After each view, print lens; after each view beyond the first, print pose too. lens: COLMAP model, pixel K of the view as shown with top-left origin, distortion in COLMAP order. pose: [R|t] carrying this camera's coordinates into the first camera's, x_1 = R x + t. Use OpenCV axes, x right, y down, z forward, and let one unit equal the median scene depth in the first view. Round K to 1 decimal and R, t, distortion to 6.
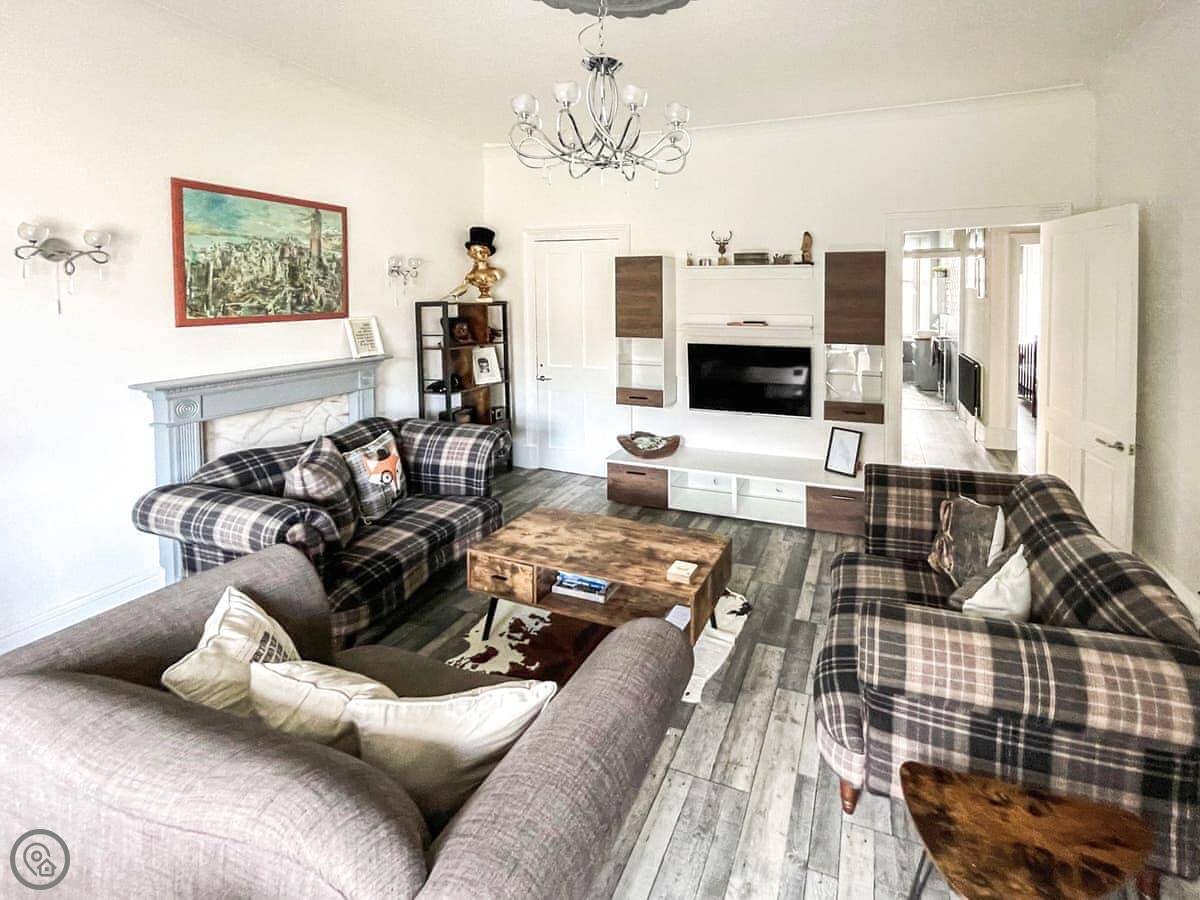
lens RADIAL K [[1411.1, 0, 600.0], [0, 1411.1, 450.0], [0, 0, 1]] dist [0.003828, -0.041012]
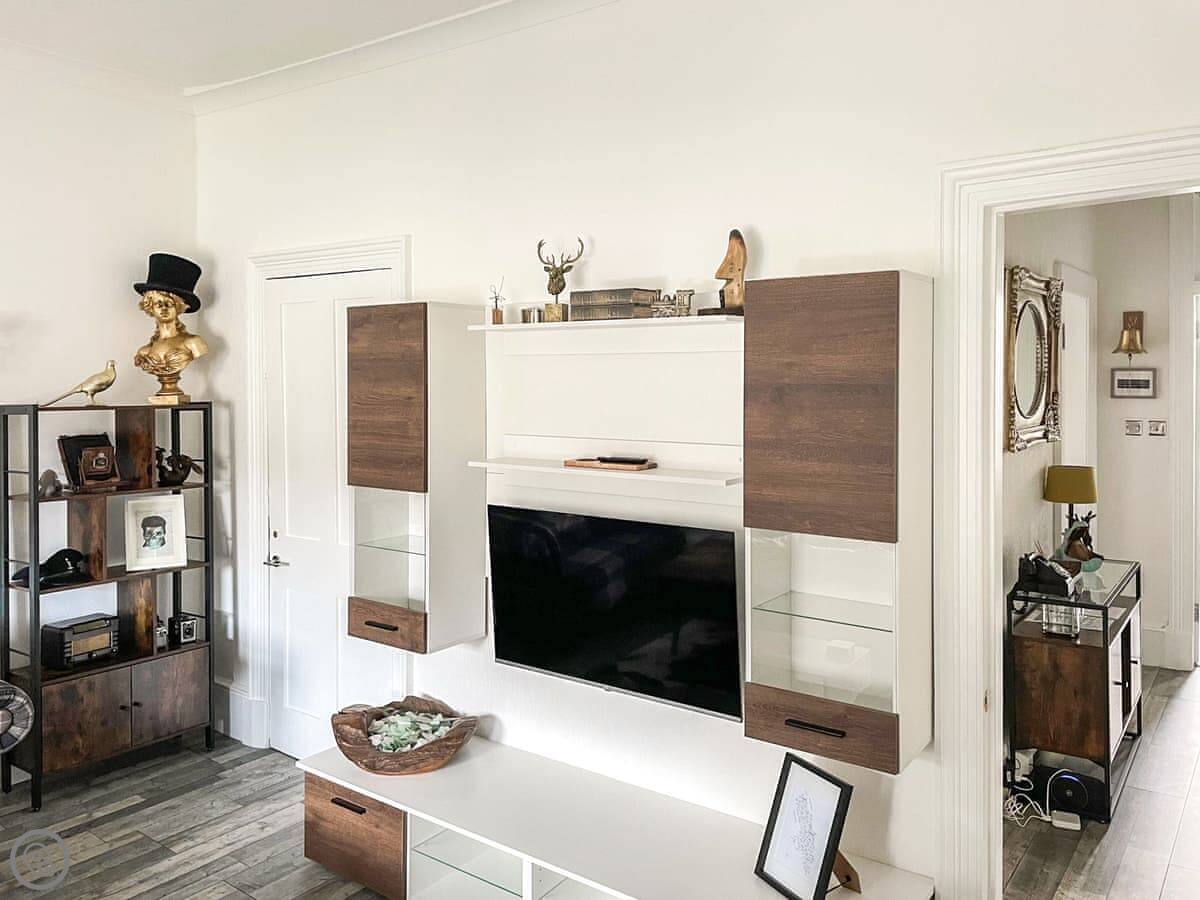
lens RADIAL K [[1411.1, 0, 600.0], [0, 1411.1, 450.0], [0, 0, 1]] dist [0.003828, -0.041012]
pose [[0.894198, 0.024207, -0.447018, 0.286362], [-0.048173, 0.997942, -0.042324, -0.077506], [0.445073, 0.059380, 0.893523, 0.647579]]
